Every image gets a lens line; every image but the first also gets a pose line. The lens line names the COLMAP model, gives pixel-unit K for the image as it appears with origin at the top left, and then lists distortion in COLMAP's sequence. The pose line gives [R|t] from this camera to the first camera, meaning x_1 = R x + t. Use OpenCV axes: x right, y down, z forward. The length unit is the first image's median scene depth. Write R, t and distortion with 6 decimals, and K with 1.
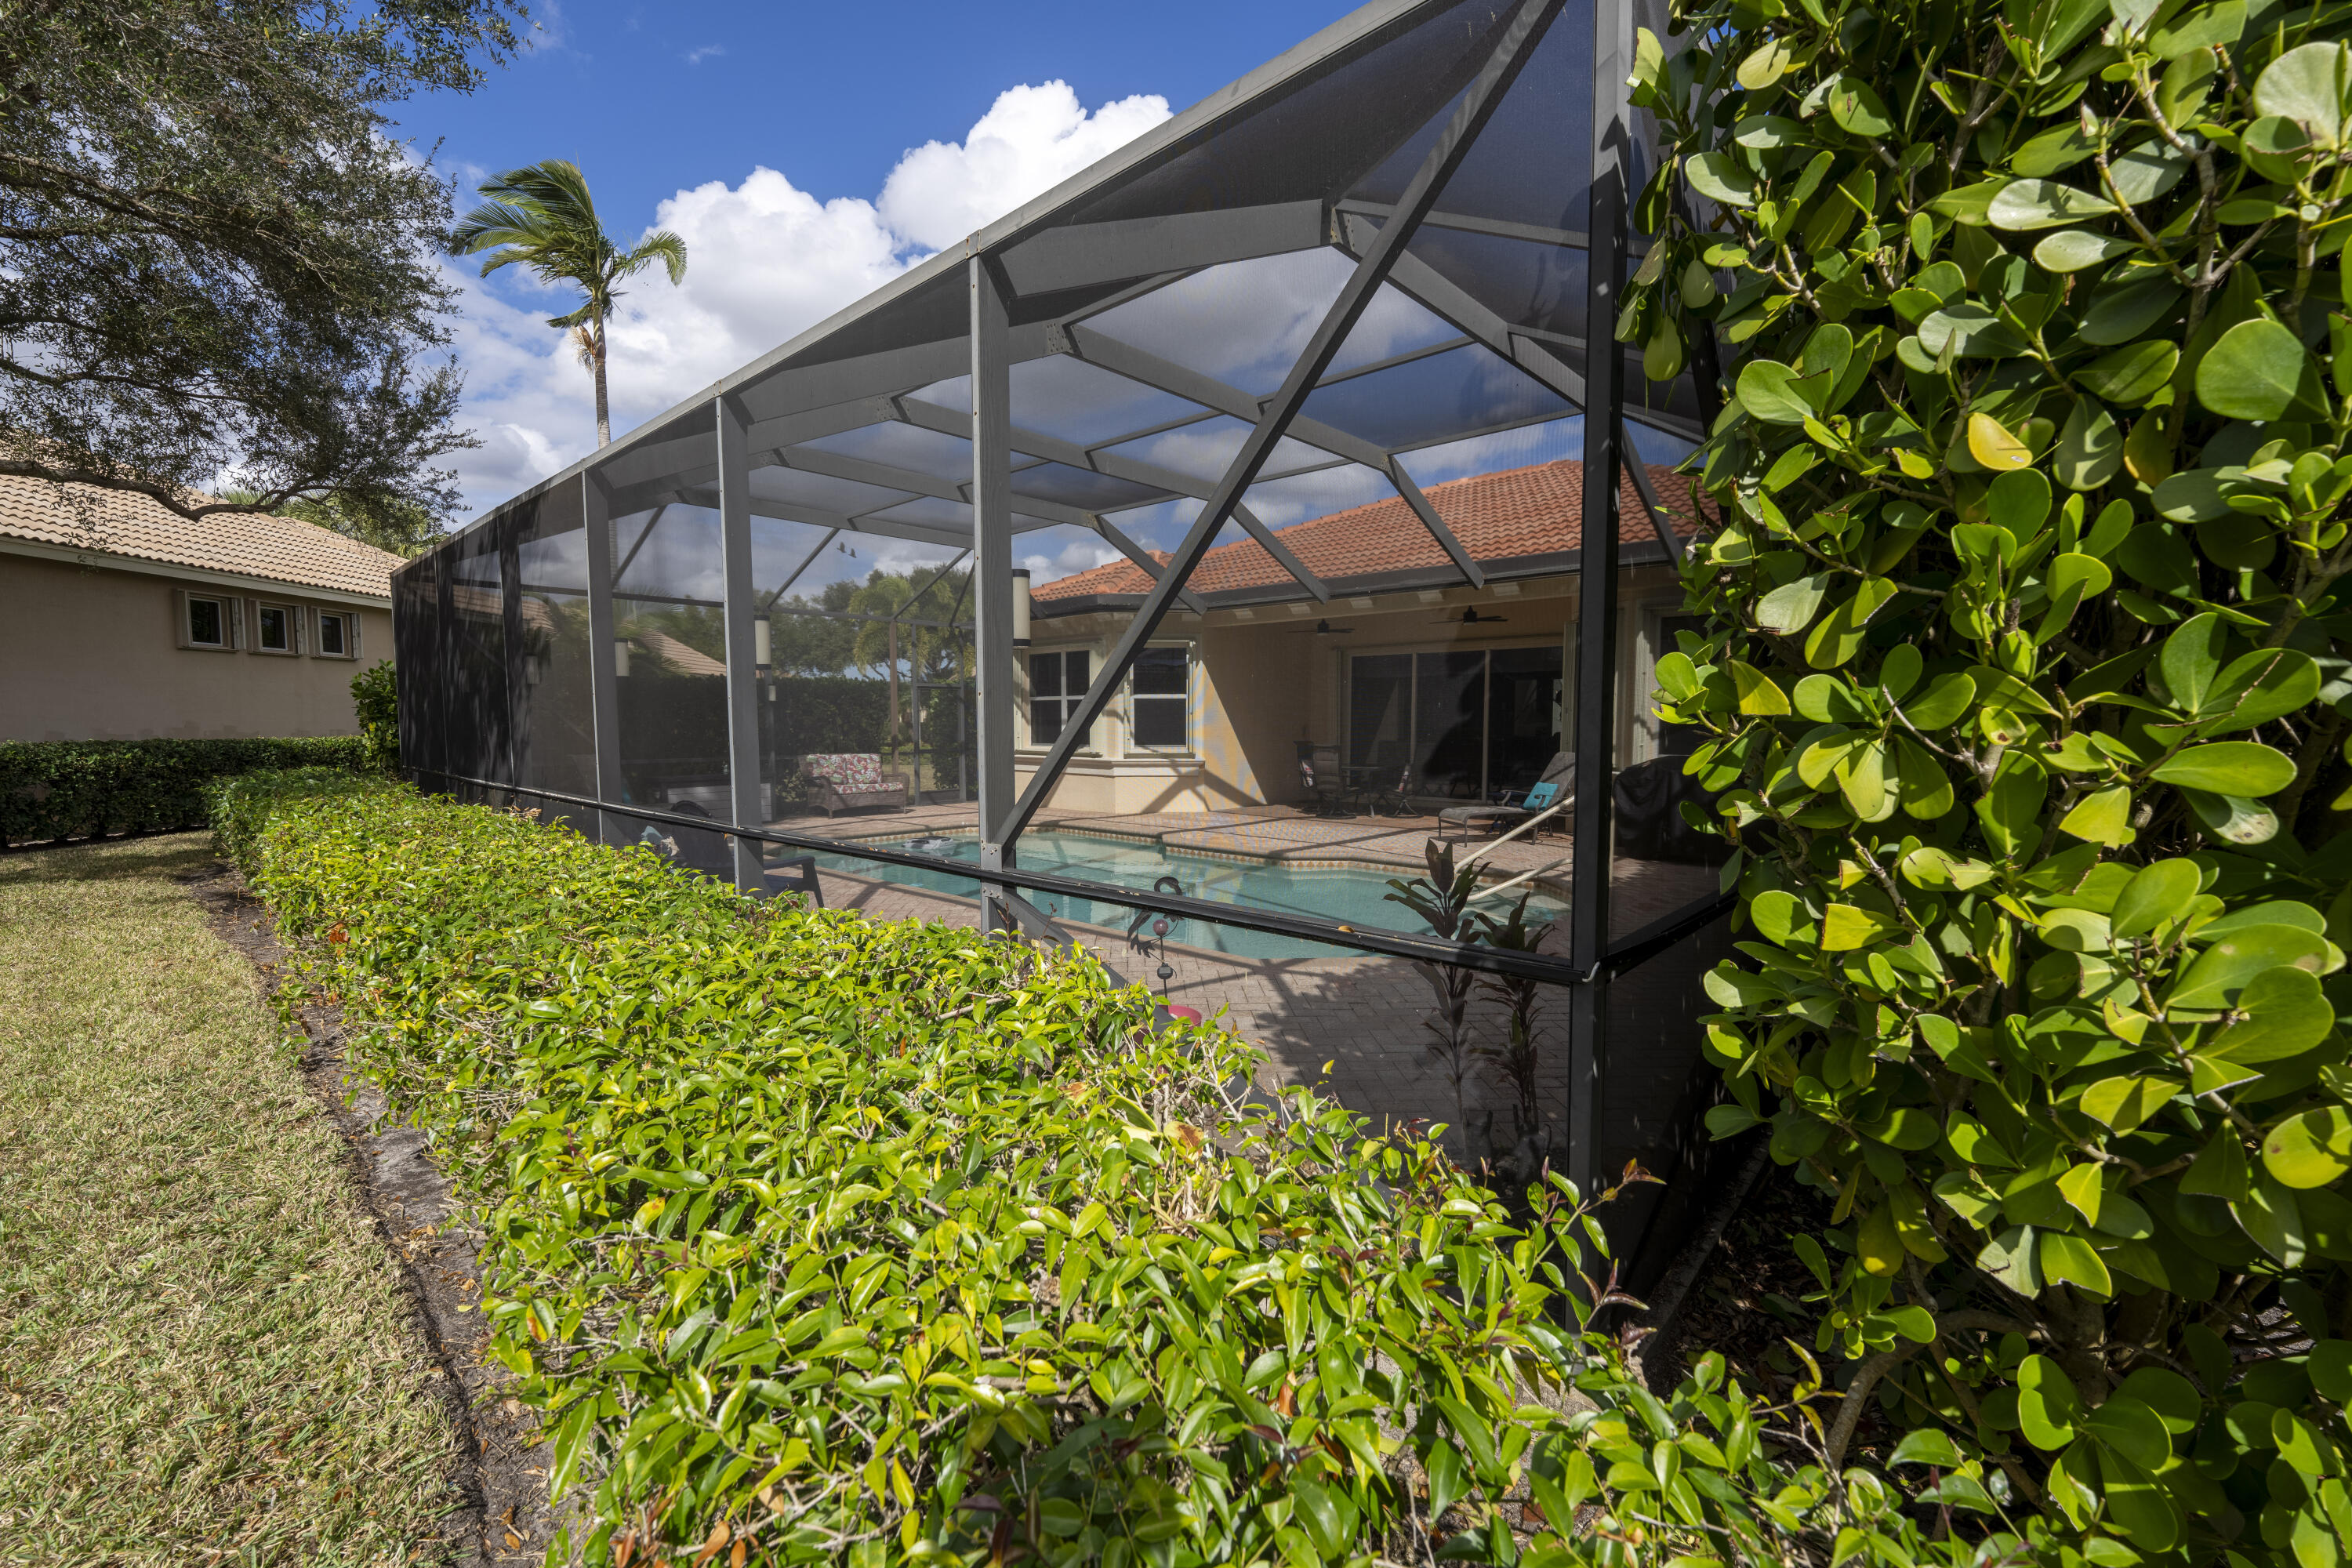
lens RADIAL K [[938.6, 0, 1176.0], [0, 938.6, 784.0], [0, 0, 1]] dist [-0.001183, -0.000243]
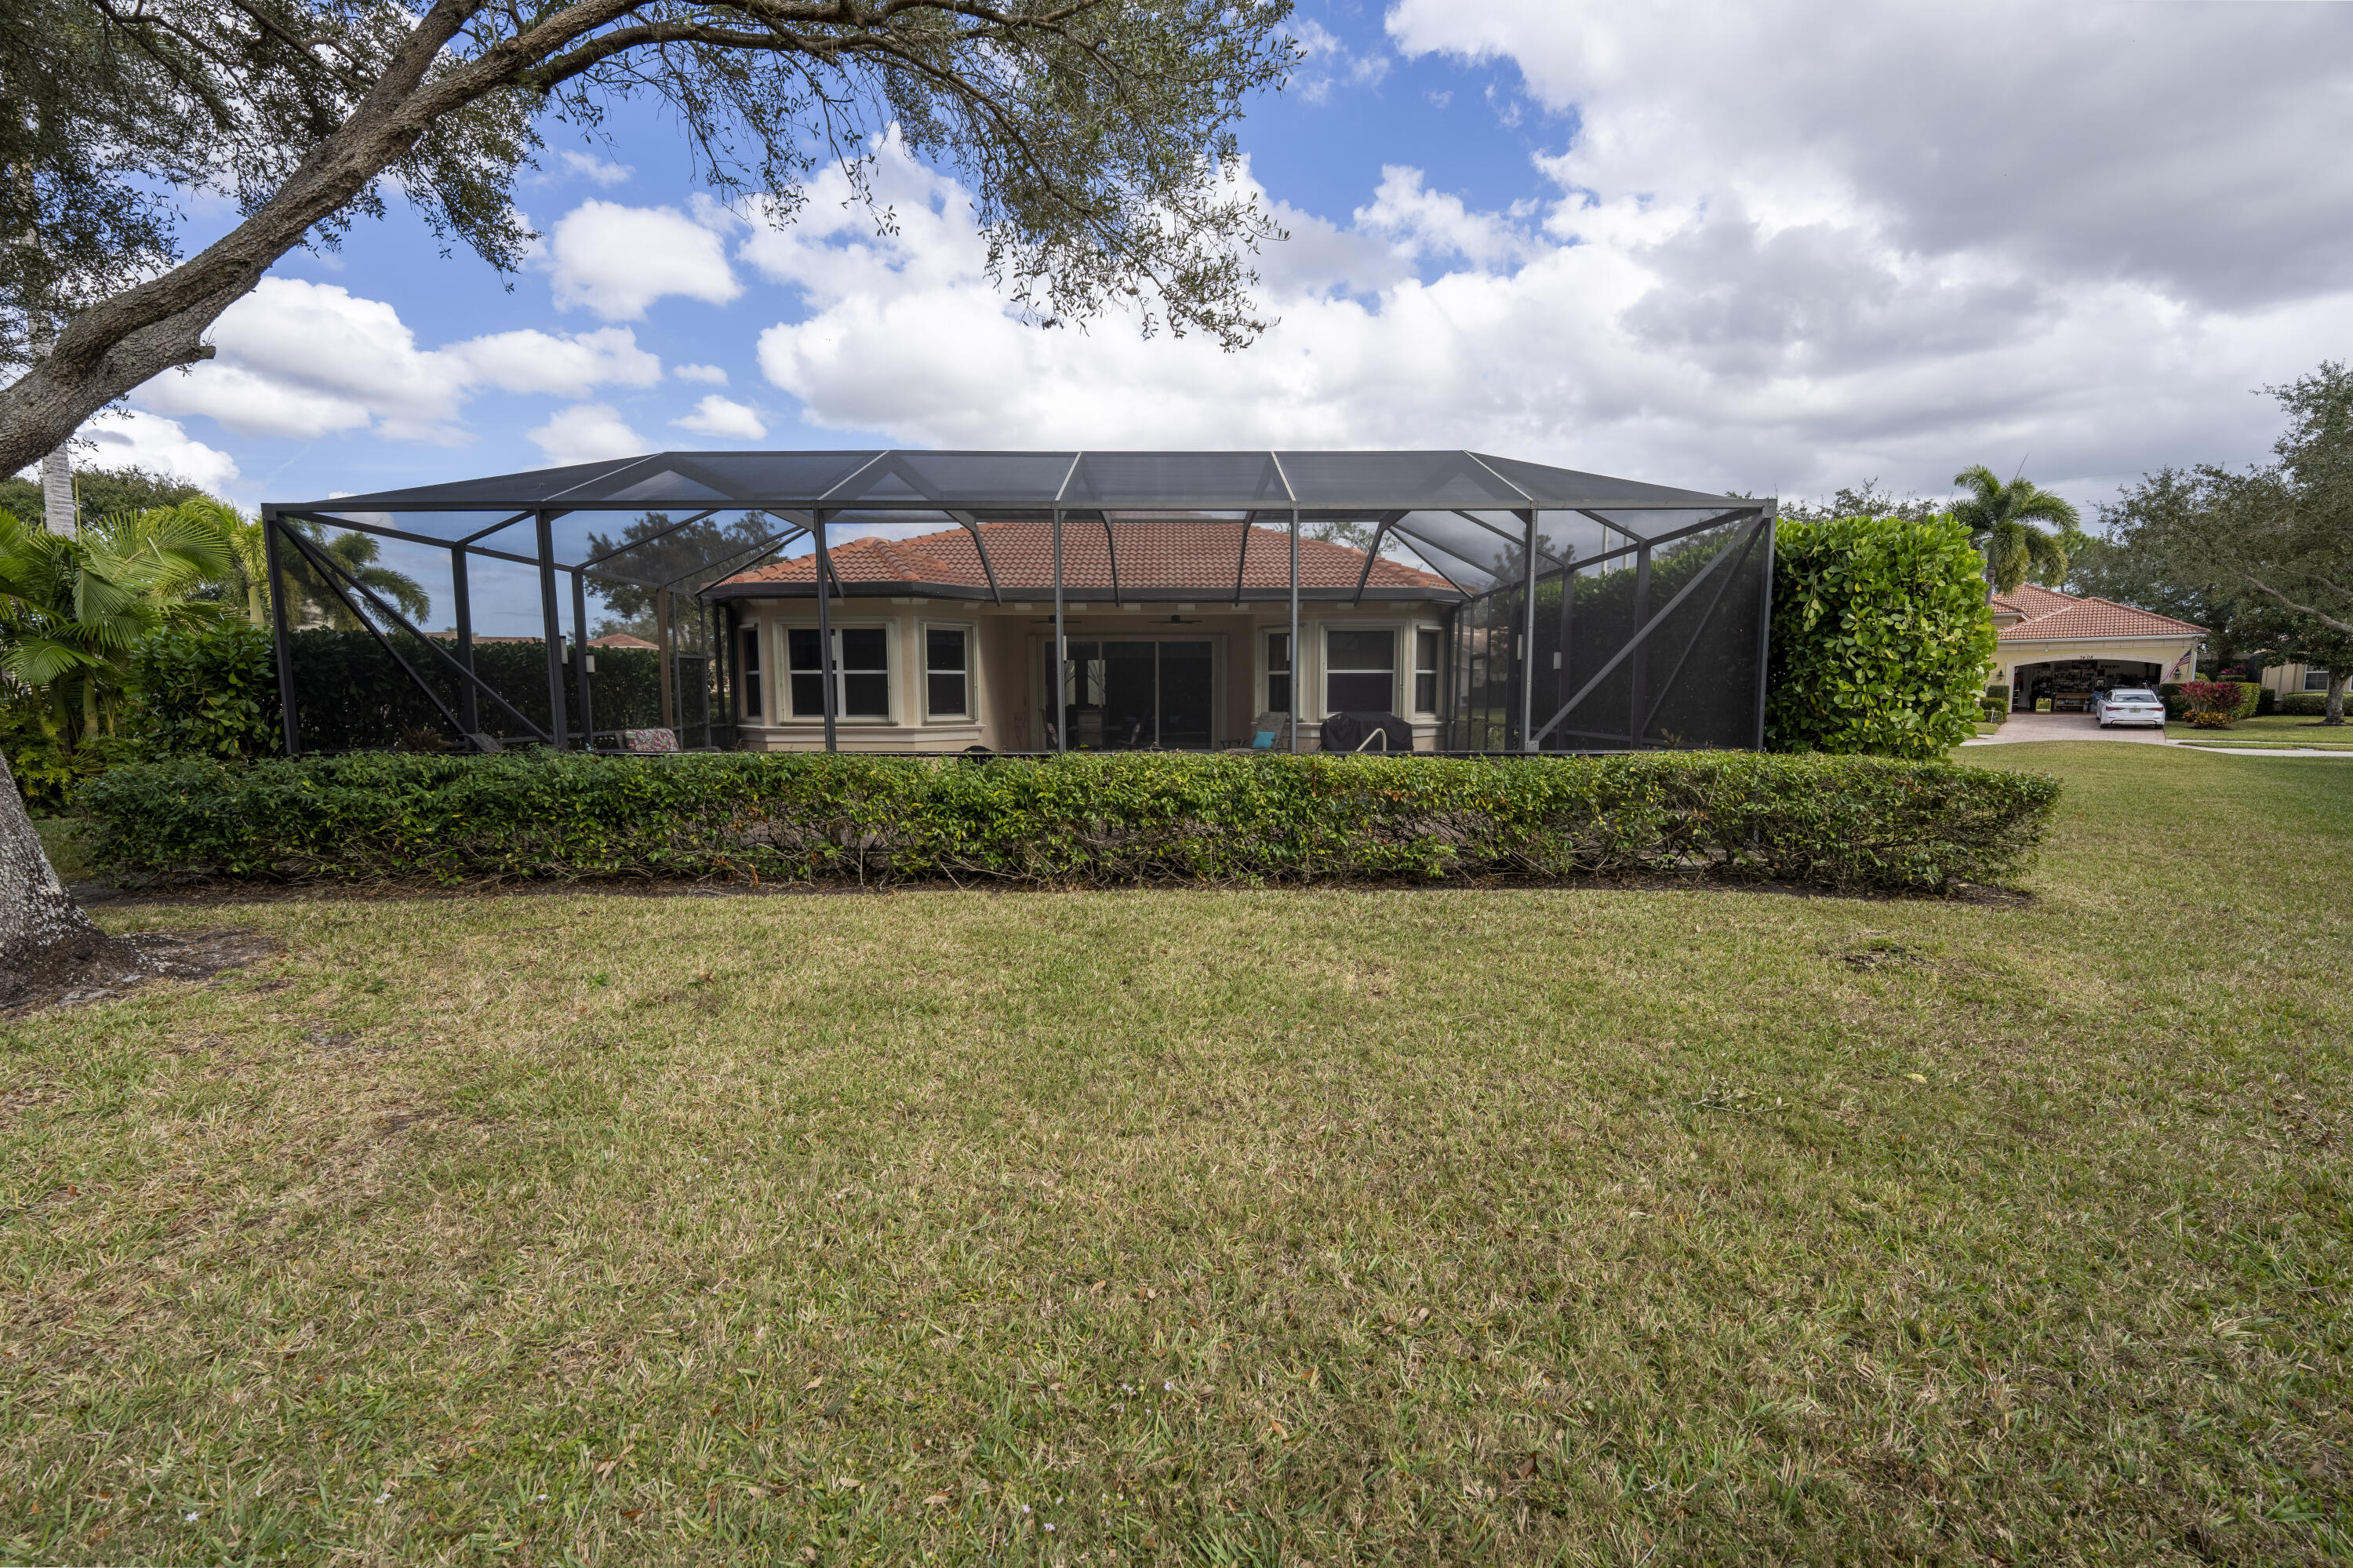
lens RADIAL K [[944.4, 0, 1176.5], [0, 944.4, 784.0], [0, 0, 1]] dist [-0.001534, 0.000094]
pose [[0.730883, -0.057375, 0.680087, -0.620504], [0.049378, 0.998294, 0.031154, 0.022920], [-0.680714, 0.010811, 0.732469, -0.050561]]
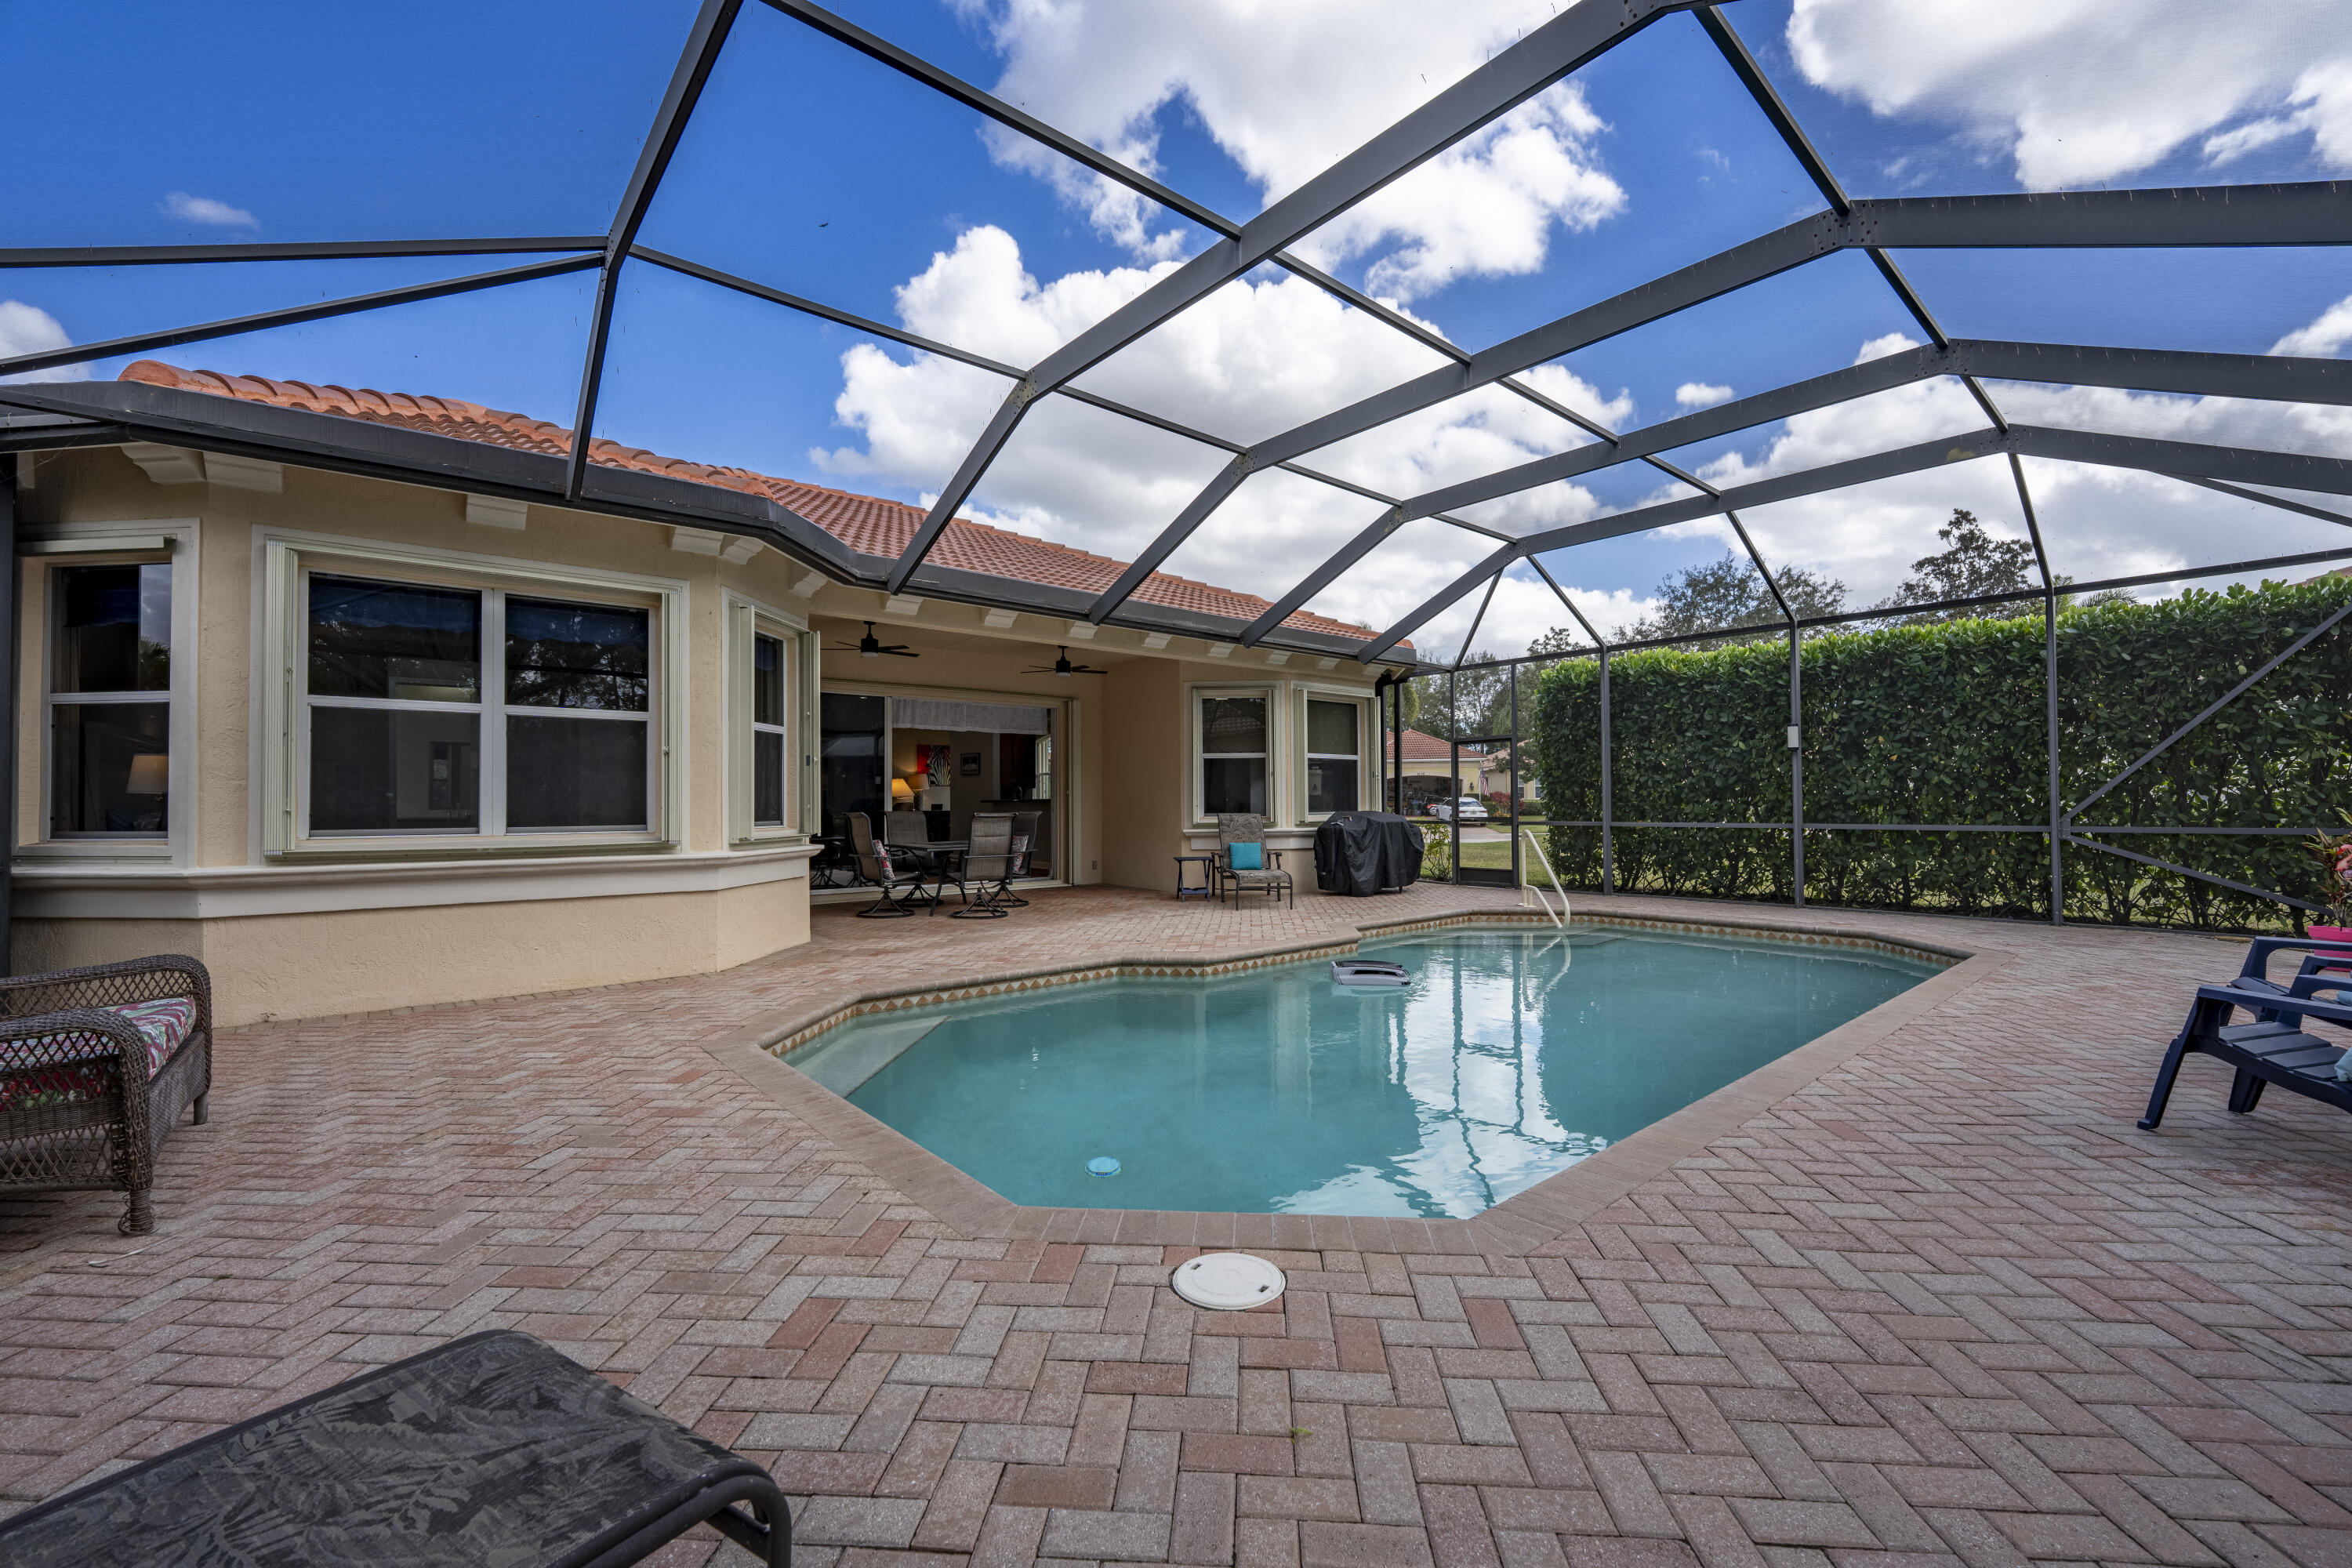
lens RADIAL K [[943.9, 0, 1176.0], [0, 943.9, 784.0], [0, 0, 1]] dist [-0.001534, 0.000094]
pose [[0.119416, 0.025927, 0.992506, -0.504634], [0.080812, 0.996088, -0.035744, -0.025936], [-0.989550, 0.084475, 0.116854, 0.727183]]
